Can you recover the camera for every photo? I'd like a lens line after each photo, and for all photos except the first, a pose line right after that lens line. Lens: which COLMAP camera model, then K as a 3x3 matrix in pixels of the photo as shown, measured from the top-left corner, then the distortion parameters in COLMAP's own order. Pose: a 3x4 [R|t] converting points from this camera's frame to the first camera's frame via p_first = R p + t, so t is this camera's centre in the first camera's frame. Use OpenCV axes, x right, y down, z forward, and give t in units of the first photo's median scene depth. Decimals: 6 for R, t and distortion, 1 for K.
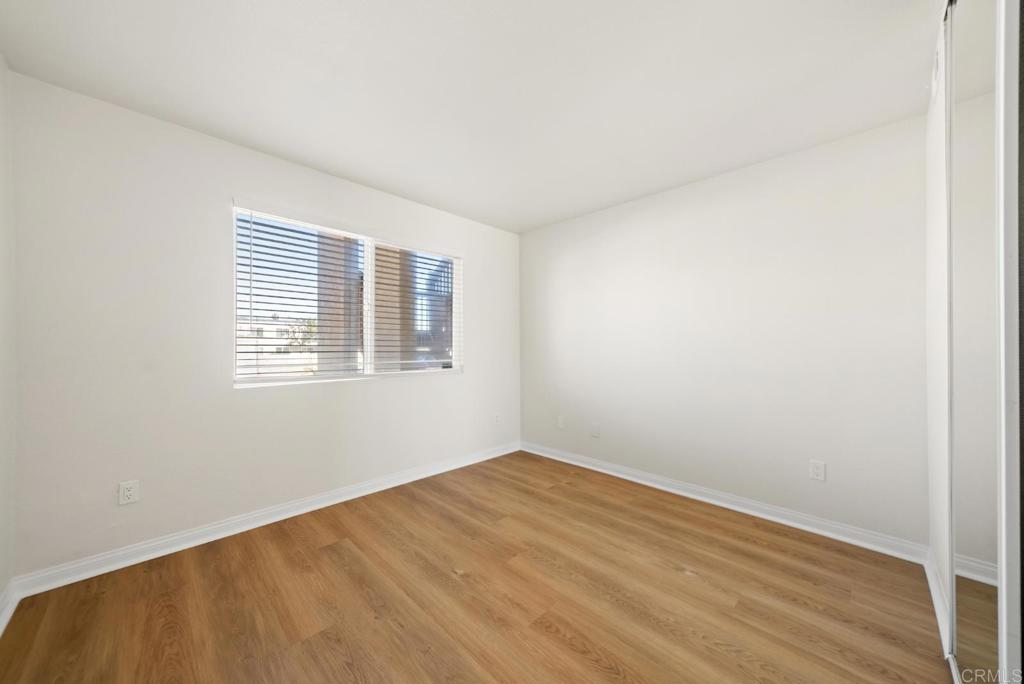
lens RADIAL K [[350.0, 0, 521.9], [0, 350.0, 338.7], [0, 0, 1]] dist [-0.001789, -0.000137]
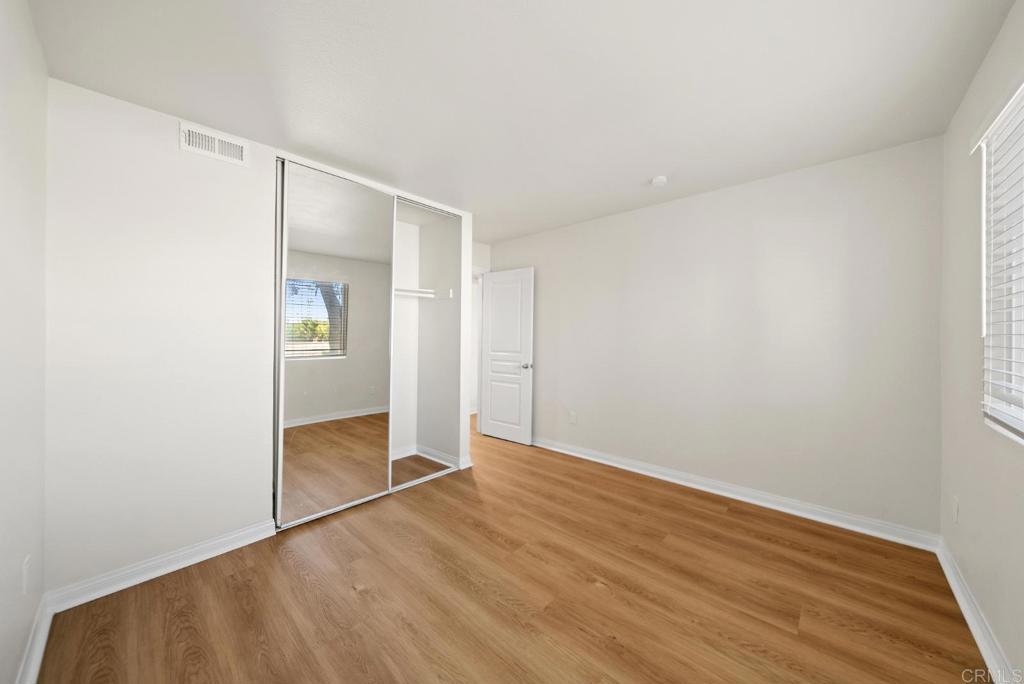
lens RADIAL K [[350.0, 0, 521.9], [0, 350.0, 338.7], [0, 0, 1]] dist [-0.001789, -0.000137]
pose [[-0.999199, -0.000178, -0.040013, 0.075991], [0.000354, 0.999912, -0.013292, 0.003223], [0.040011, -0.013296, -0.999111, 1.997452]]
